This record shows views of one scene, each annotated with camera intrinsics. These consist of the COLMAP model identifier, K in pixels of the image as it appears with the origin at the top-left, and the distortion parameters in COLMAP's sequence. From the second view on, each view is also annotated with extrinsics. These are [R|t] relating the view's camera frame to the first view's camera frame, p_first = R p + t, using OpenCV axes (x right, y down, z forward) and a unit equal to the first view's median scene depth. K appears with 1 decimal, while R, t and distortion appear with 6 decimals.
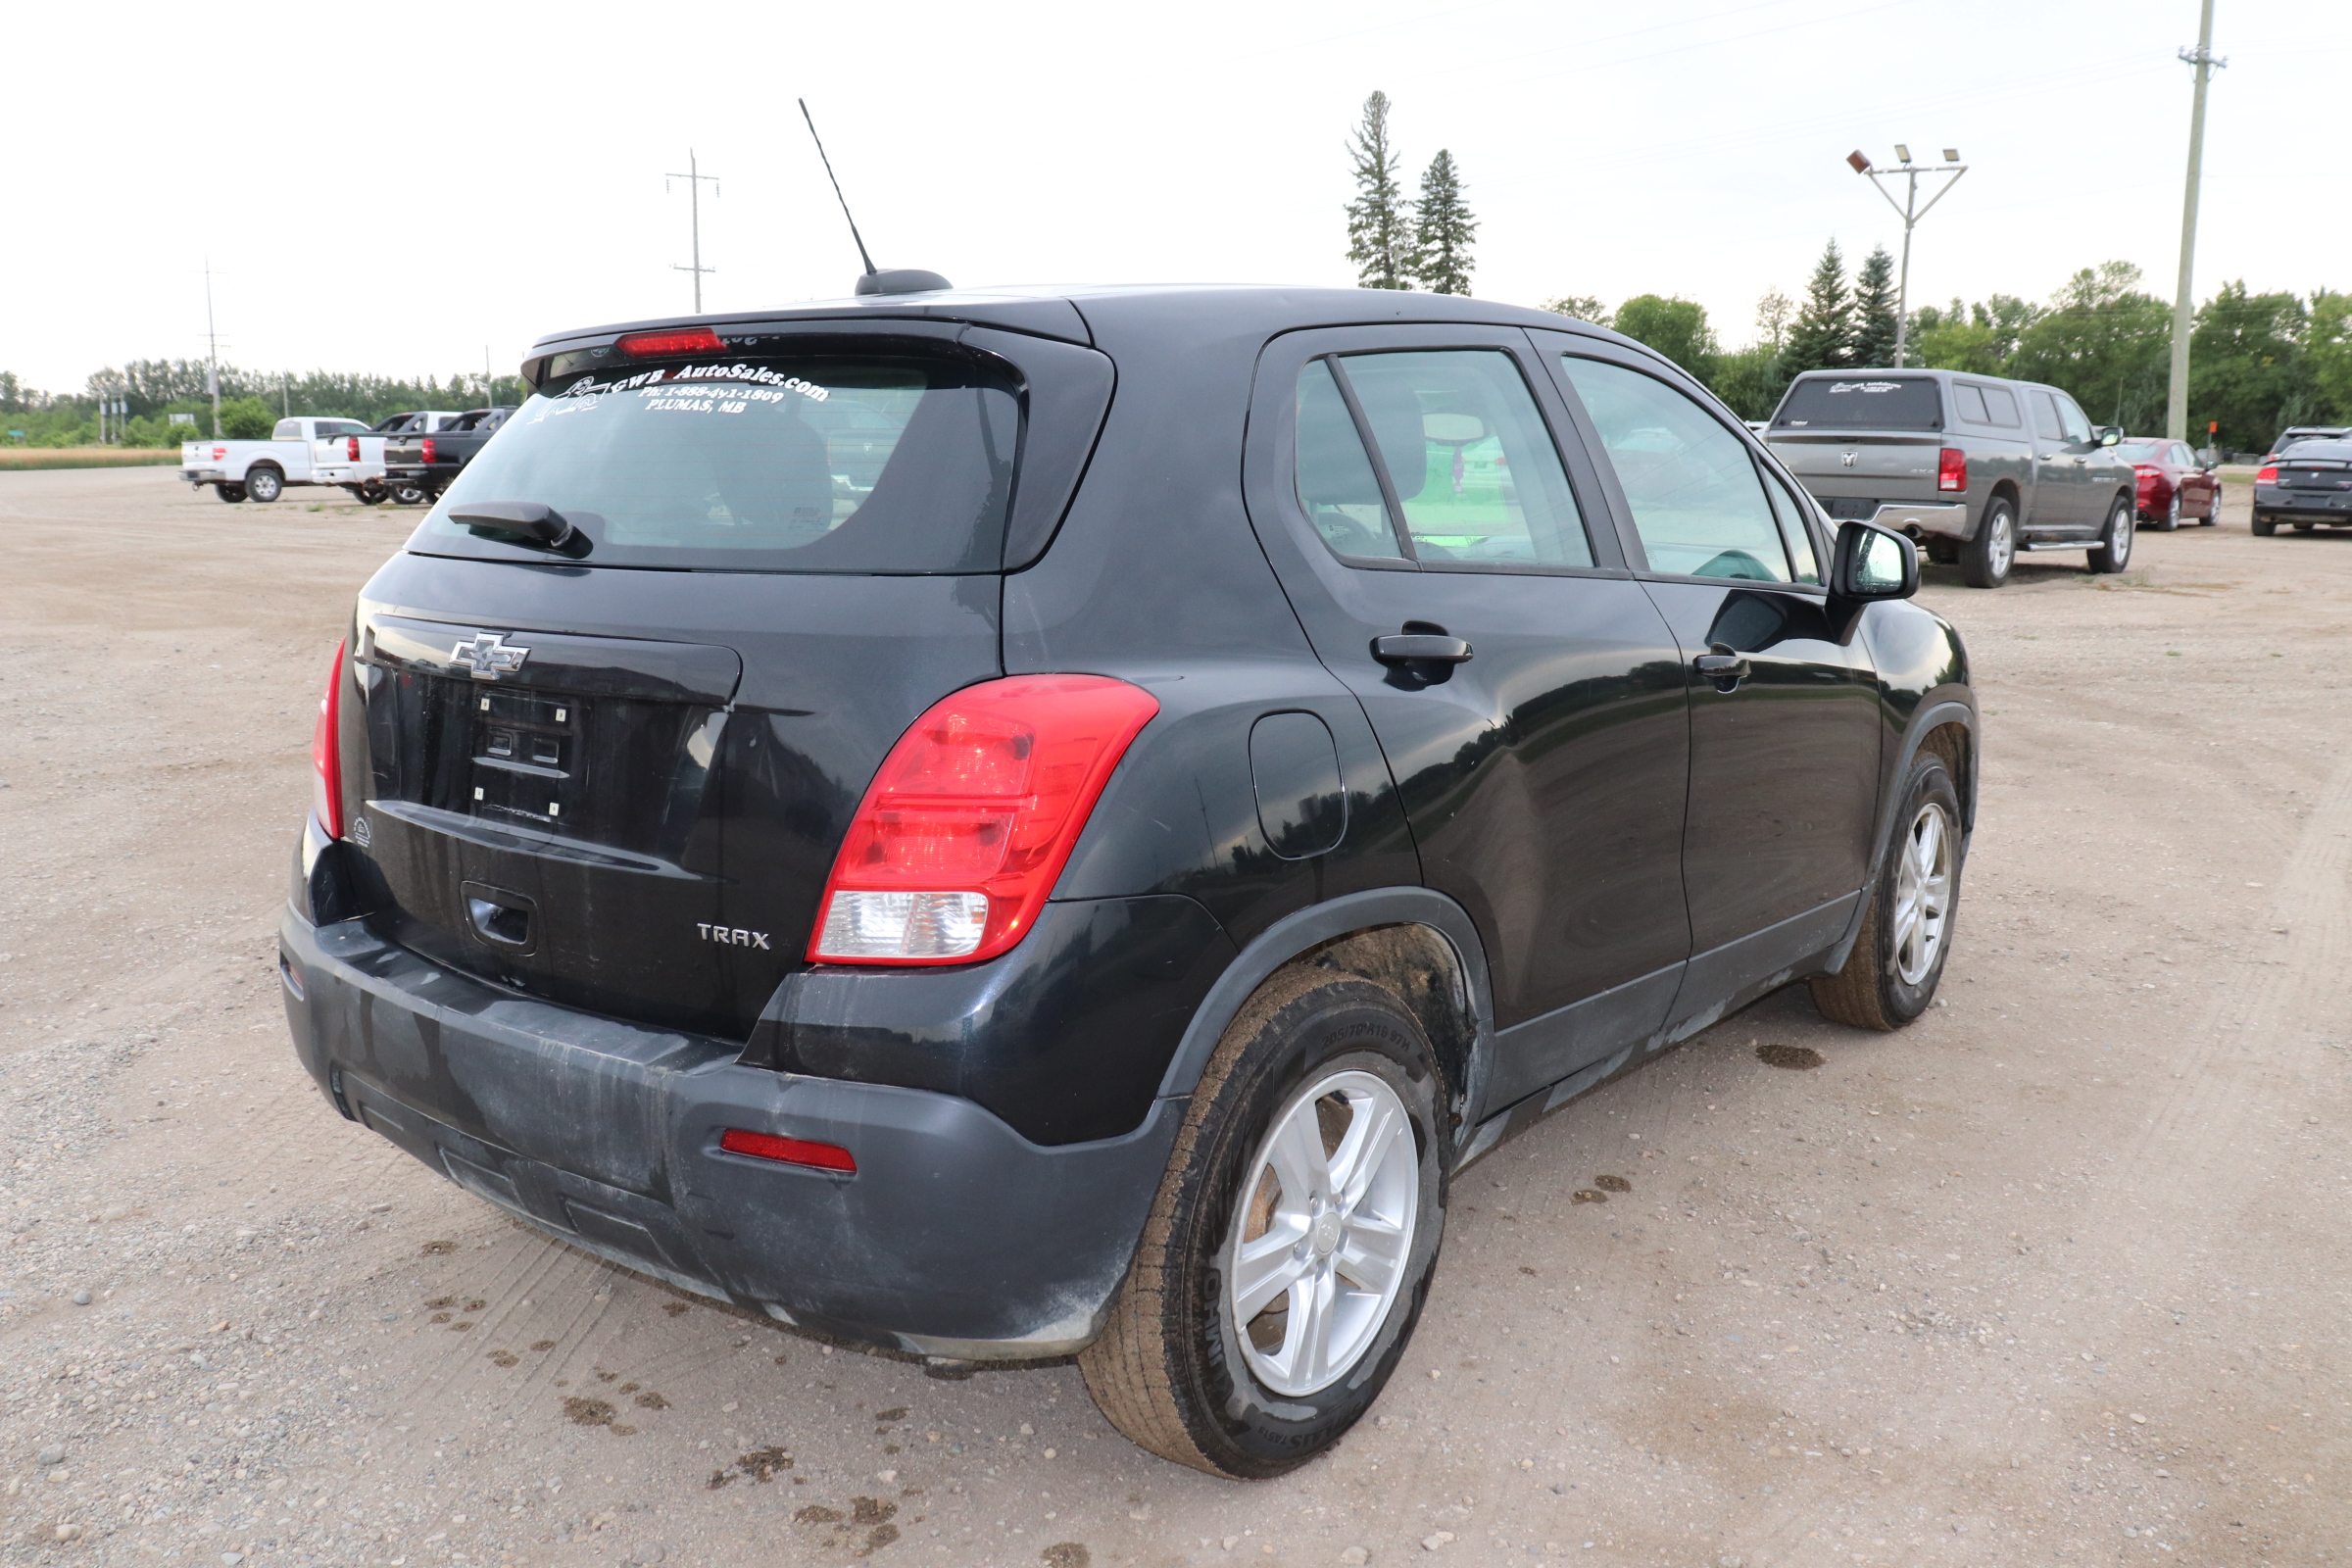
lens RADIAL K [[1914.8, 0, 1184.3], [0, 1914.8, 769.3], [0, 0, 1]] dist [-0.172215, 0.152912]
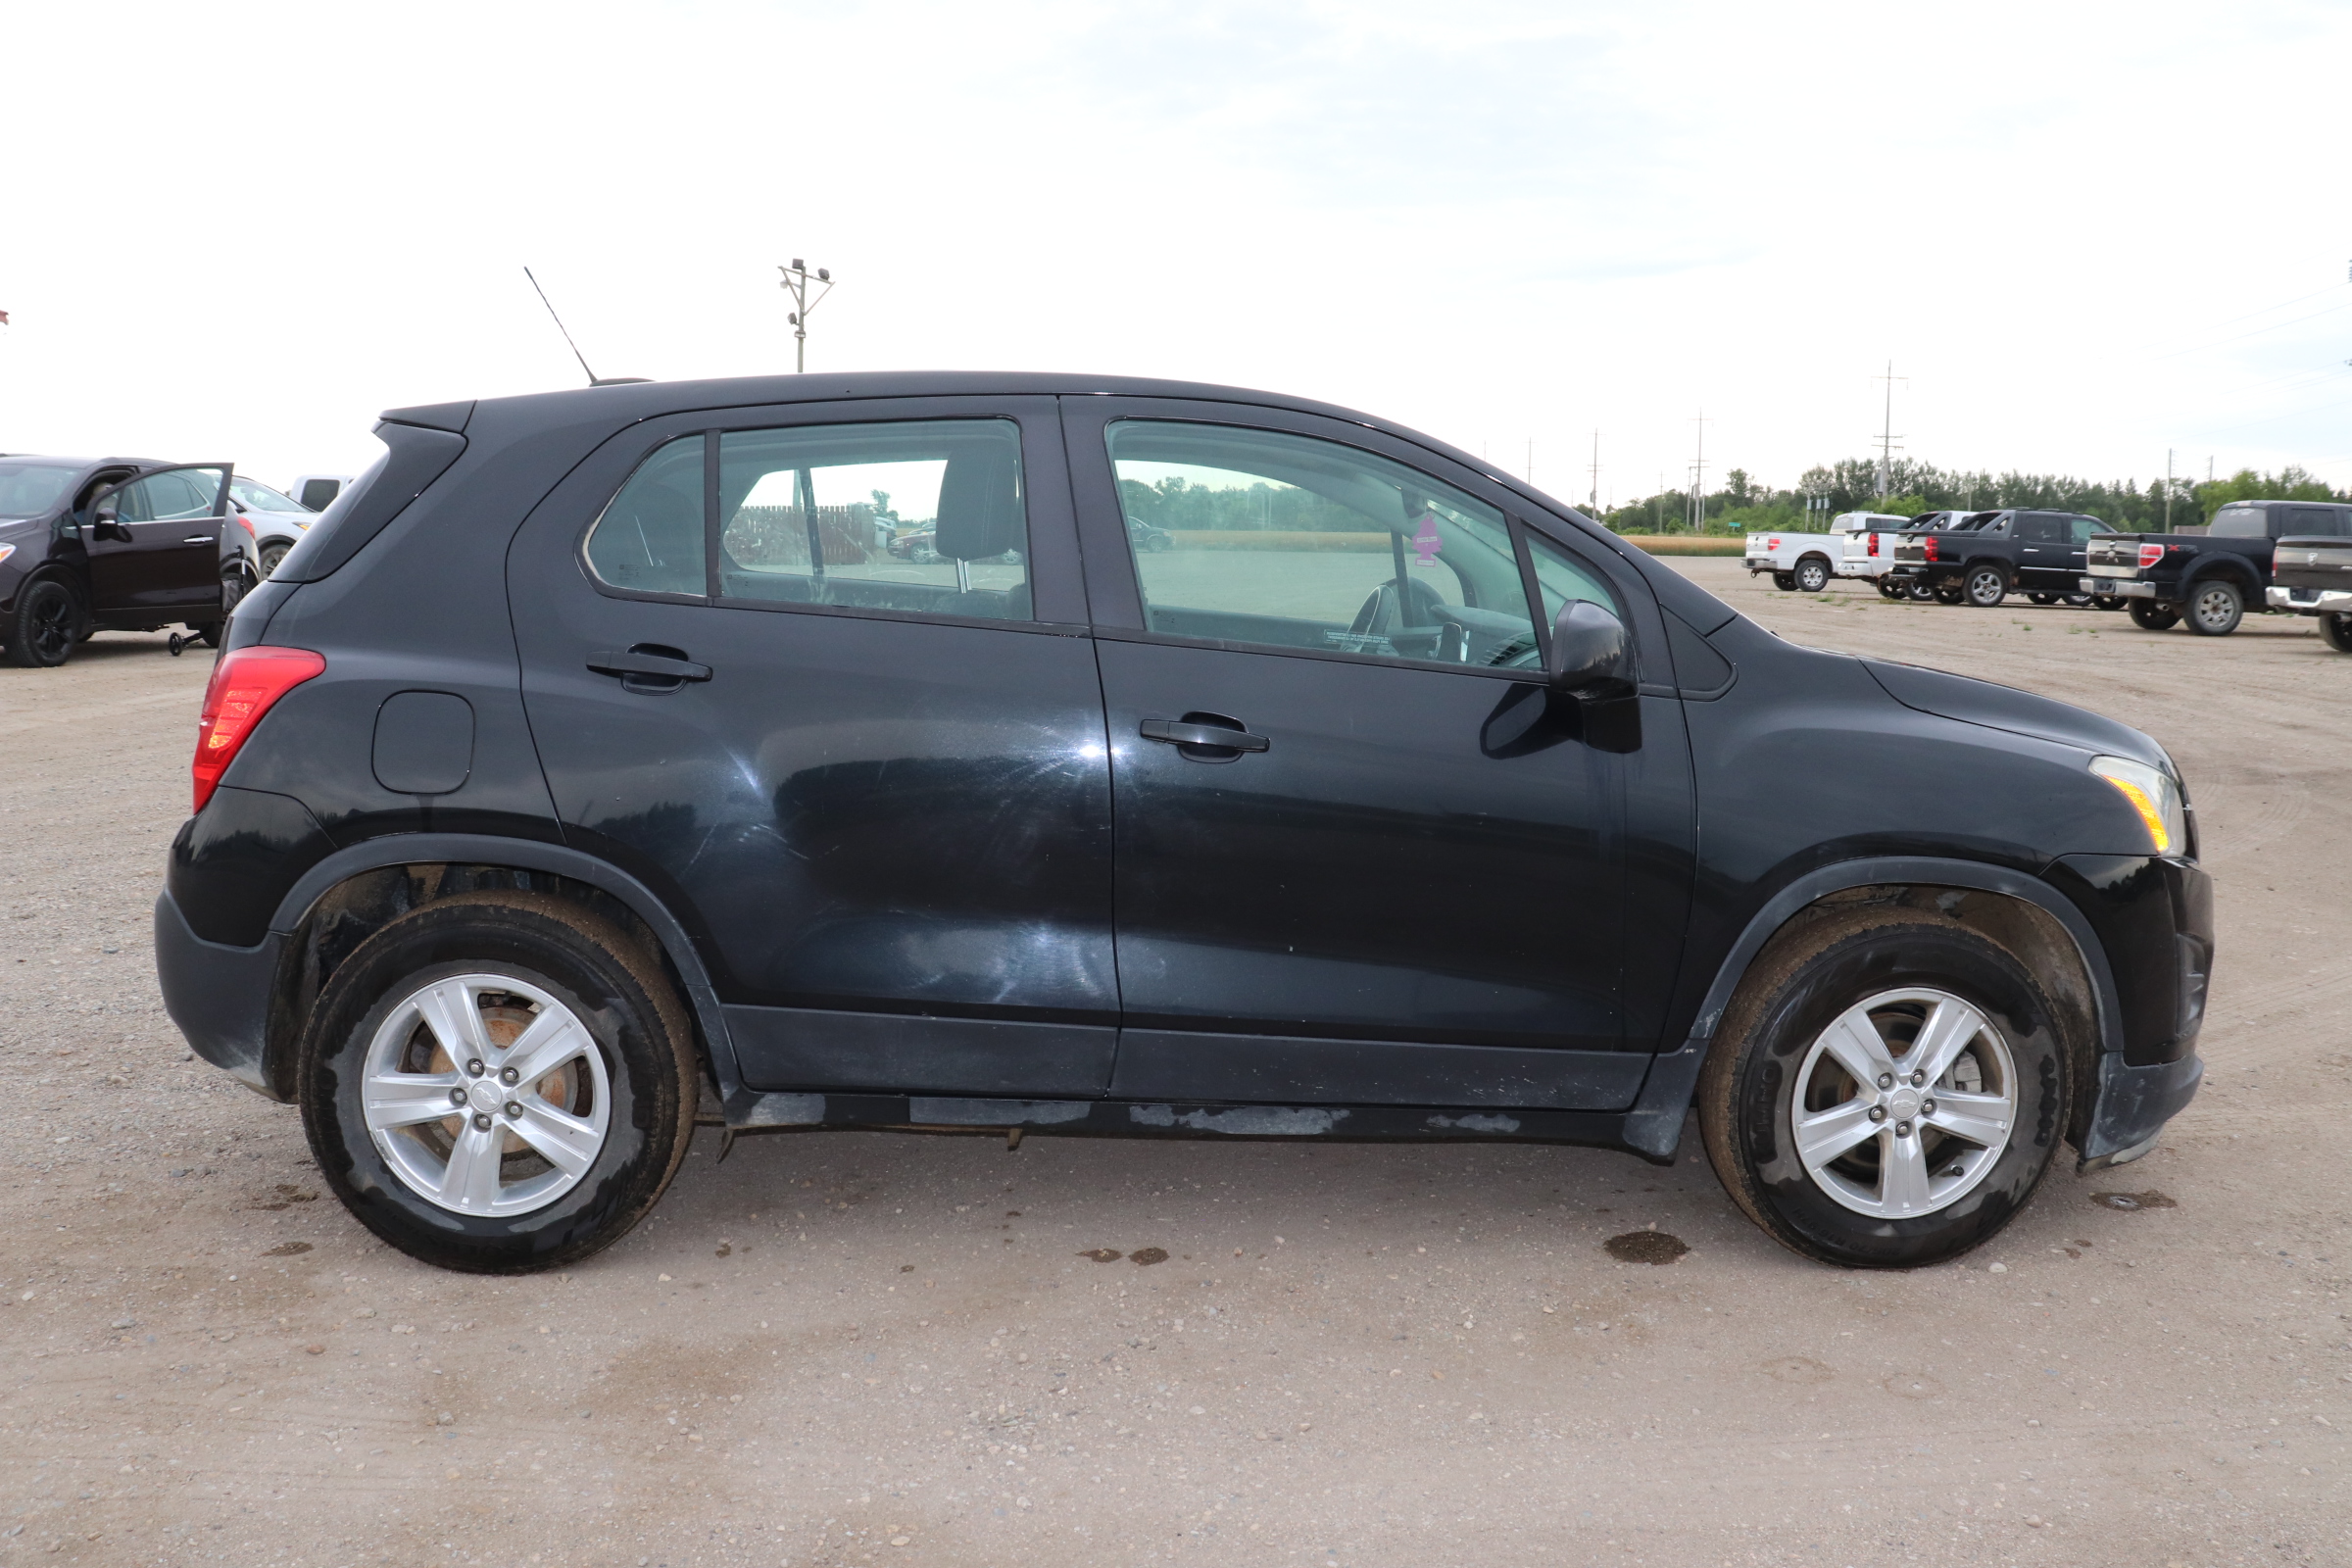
lens RADIAL K [[1914.8, 0, 1184.3], [0, 1914.8, 769.3], [0, 0, 1]] dist [-0.172215, 0.152912]
pose [[0.664140, 0.101092, -0.740742, 0.087492], [-0.140649, 0.990019, 0.009007, -0.003927], [0.734259, 0.098203, 0.671729, 0.030340]]
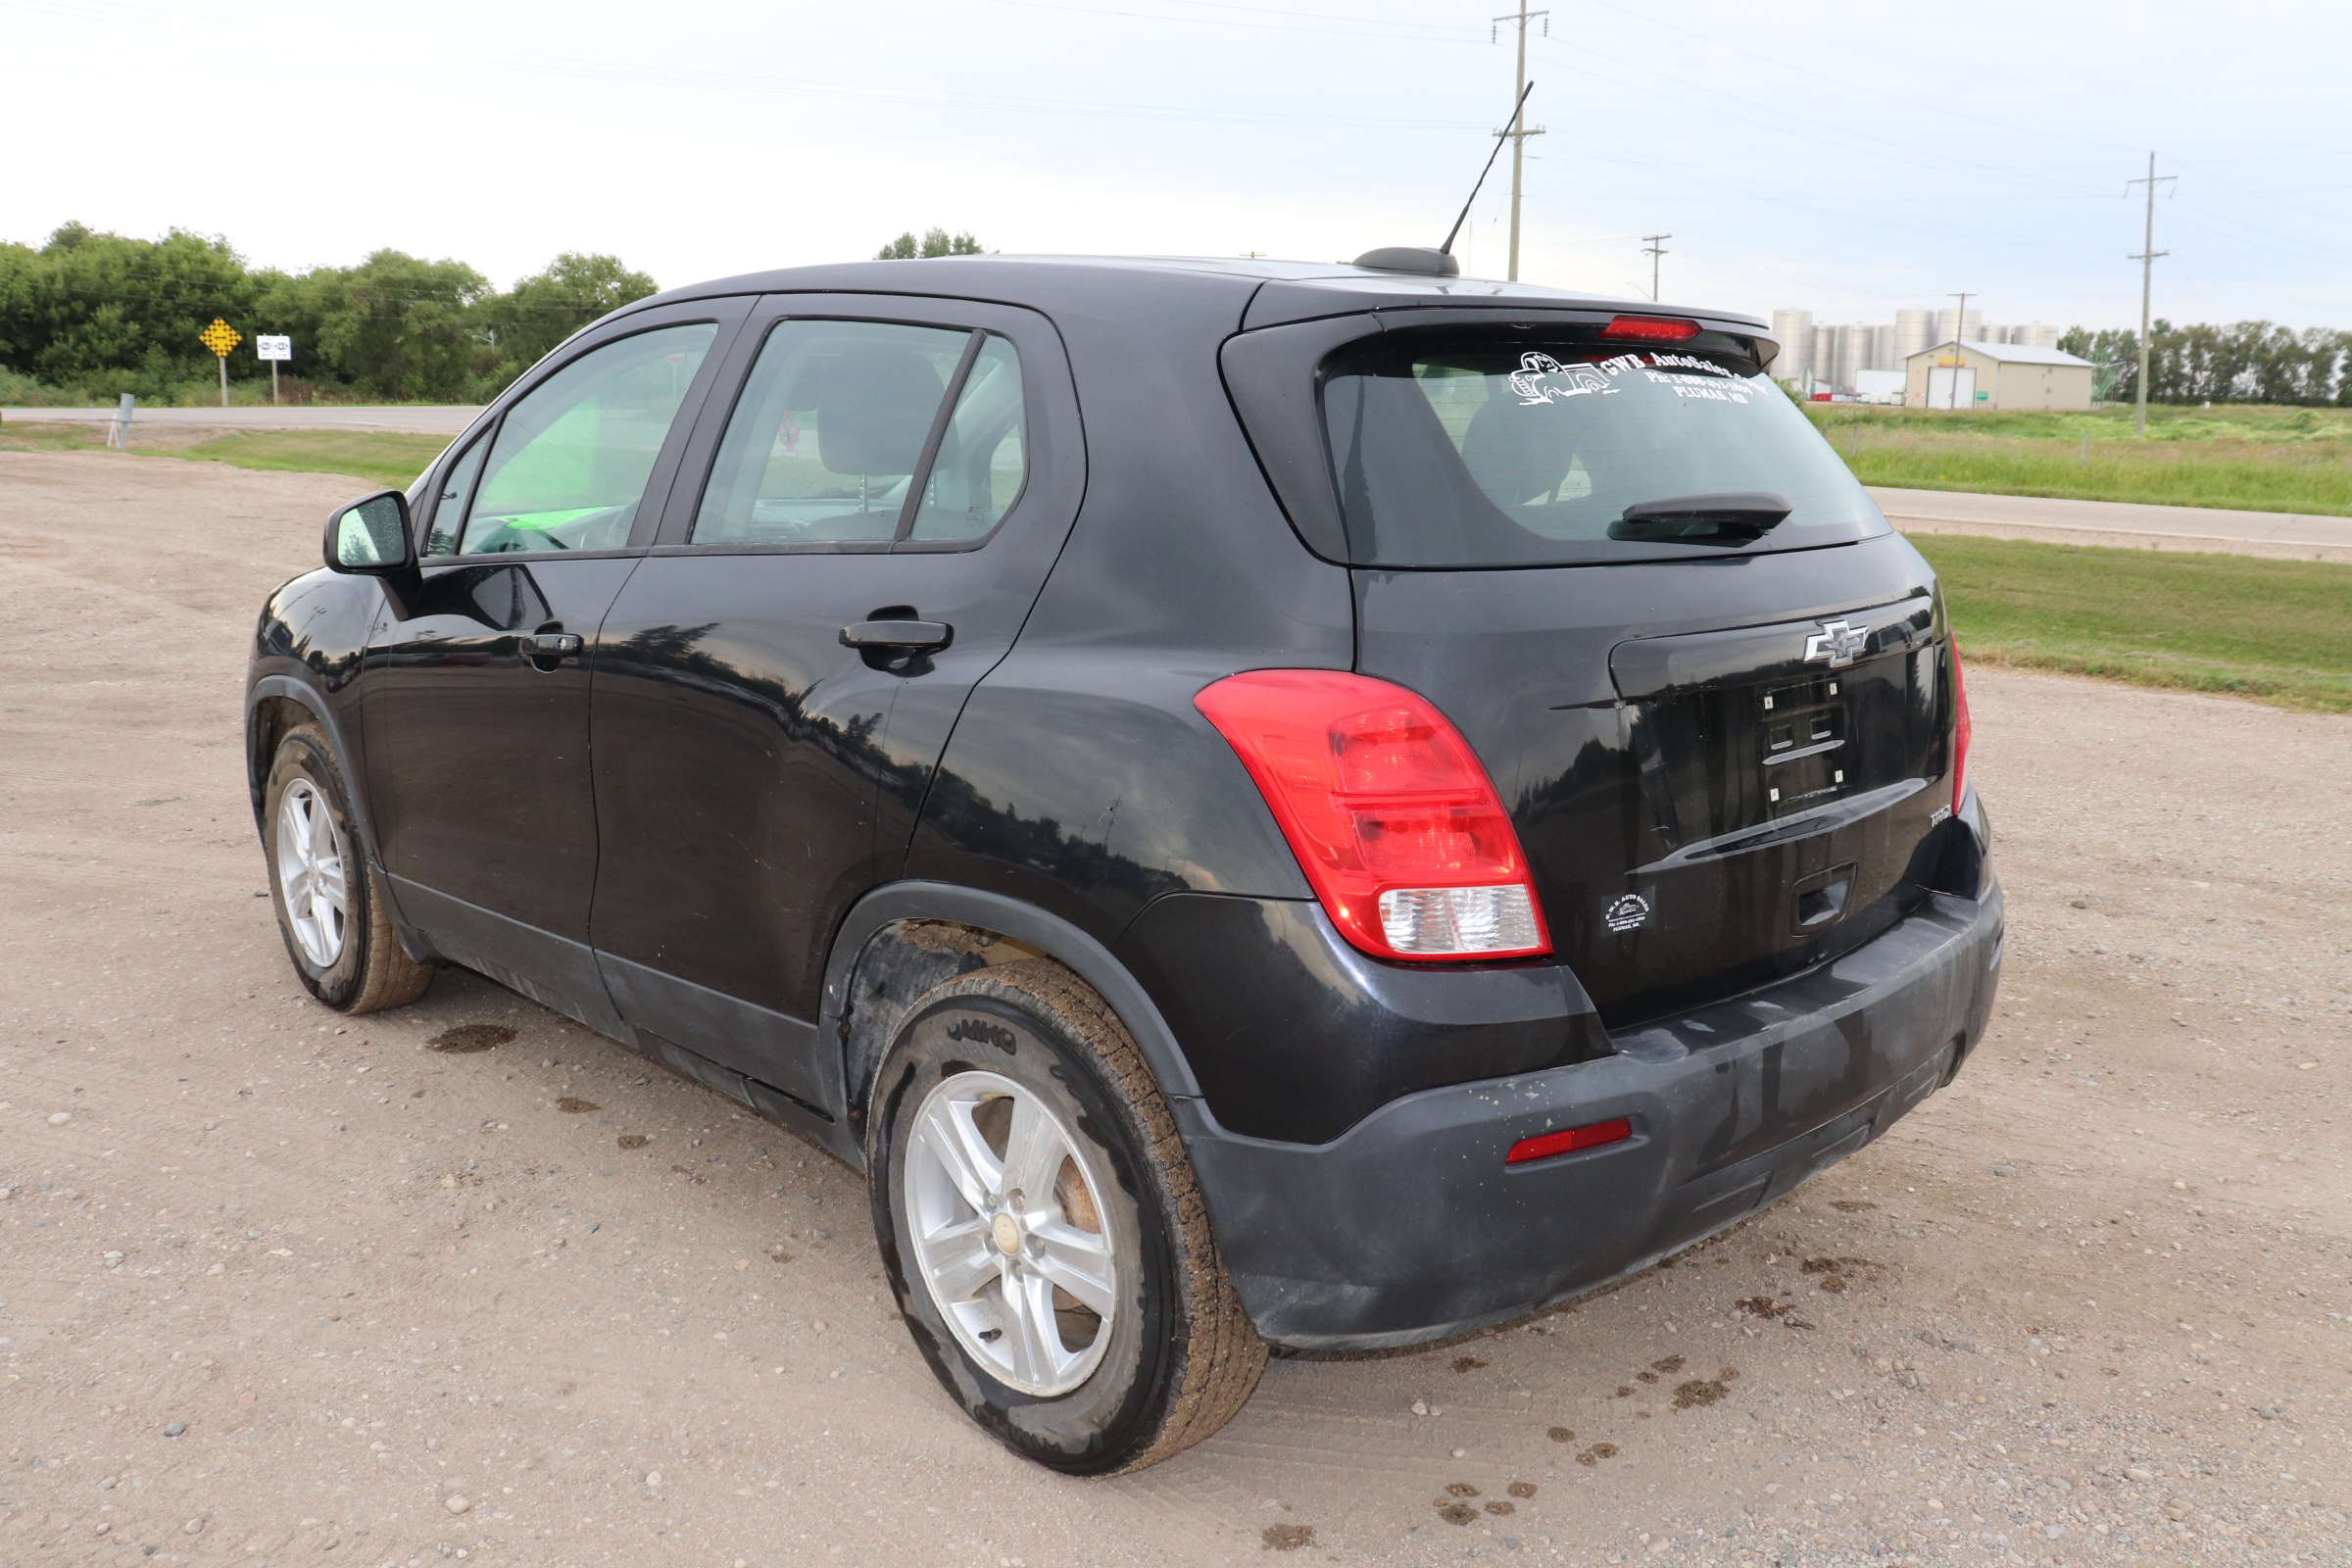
lens RADIAL K [[1914.8, 0, 1184.3], [0, 1914.8, 769.3], [0, 0, 1]] dist [-0.172215, 0.152912]
pose [[0.143450, -0.192679, 0.970720, -0.852983], [0.154974, 0.973137, 0.170258, -0.133146], [-0.977448, 0.126013, 0.169457, 0.707099]]
